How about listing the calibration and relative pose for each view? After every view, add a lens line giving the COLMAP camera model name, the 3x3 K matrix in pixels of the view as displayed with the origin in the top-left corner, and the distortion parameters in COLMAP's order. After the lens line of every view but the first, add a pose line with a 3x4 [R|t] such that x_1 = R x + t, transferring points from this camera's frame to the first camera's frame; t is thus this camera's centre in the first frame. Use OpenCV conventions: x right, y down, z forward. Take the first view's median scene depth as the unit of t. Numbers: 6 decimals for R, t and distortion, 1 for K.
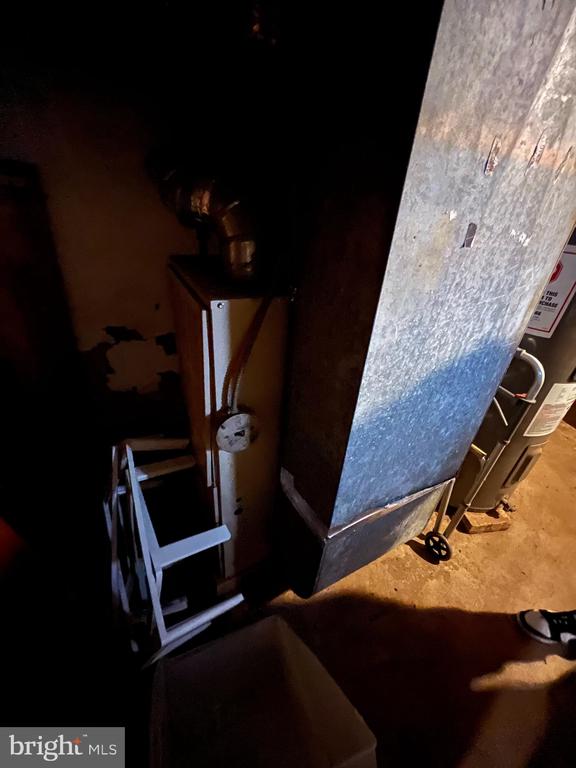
lens RADIAL K [[312.2, 0, 289.9], [0, 312.2, 384.6], [0, 0, 1]] dist [-0.001431, 0.000382]
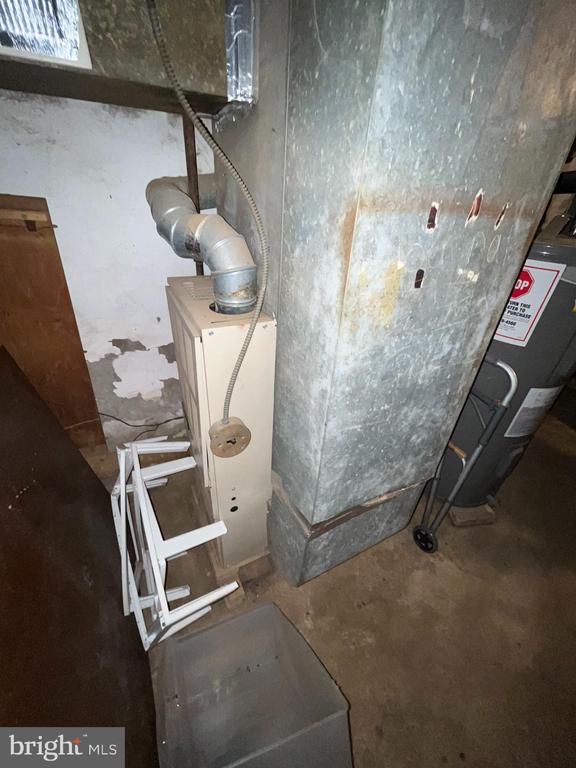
lens RADIAL K [[312.2, 0, 289.9], [0, 312.2, 384.6], [0, 0, 1]] dist [-0.001431, 0.000382]
pose [[0.999836, -0.007452, -0.016525, 0.061965], [0.007782, 0.999769, 0.020030, -0.060882], [0.016372, -0.020155, 0.999663, -0.104794]]
